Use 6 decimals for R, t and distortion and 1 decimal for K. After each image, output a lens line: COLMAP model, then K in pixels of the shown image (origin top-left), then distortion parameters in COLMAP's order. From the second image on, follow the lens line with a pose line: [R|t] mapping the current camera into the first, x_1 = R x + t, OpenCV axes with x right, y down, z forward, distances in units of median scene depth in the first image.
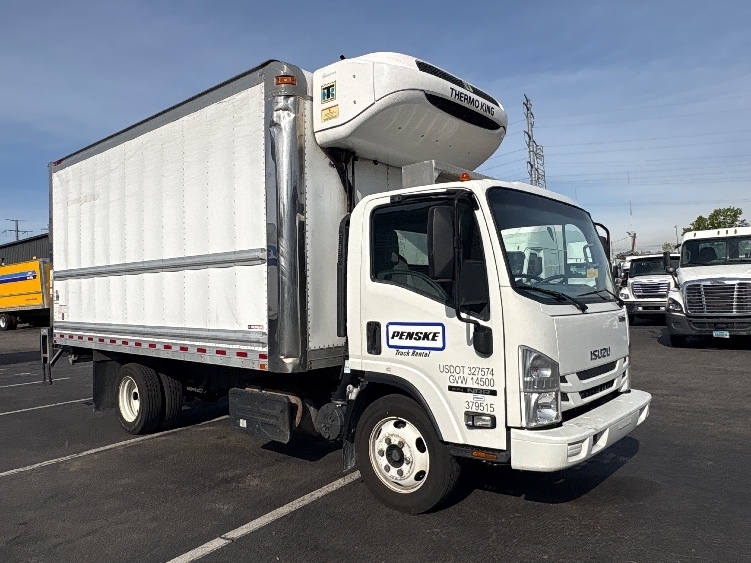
lens RADIAL K [[545.4, 0, 376.0], [0, 545.4, 281.4], [0, 0, 1]] dist [-0.022744, -0.018073]
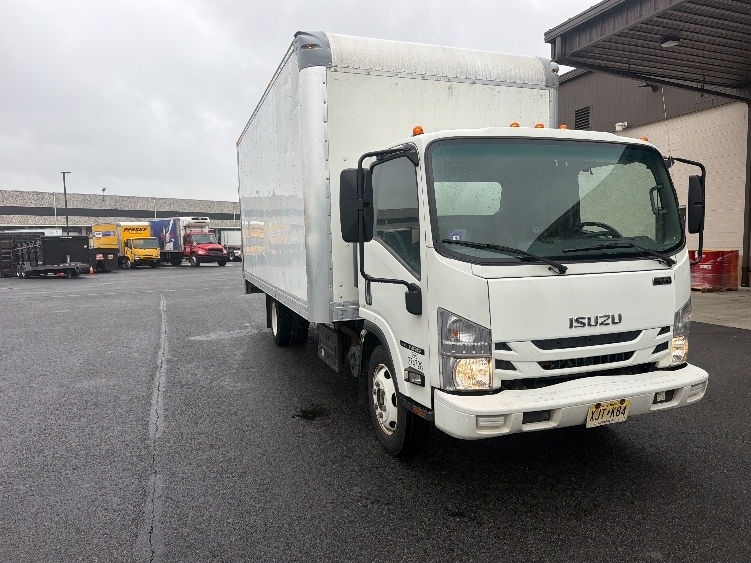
lens RADIAL K [[545.4, 0, 373.4], [0, 545.4, 281.2], [0, 0, 1]] dist [-0.022744, -0.018073]
pose [[0.859751, 0.045059, -0.508722, 0.617201], [0.020655, 0.992218, 0.122791, -0.047942], [0.510296, -0.116077, 0.852129, 0.108794]]
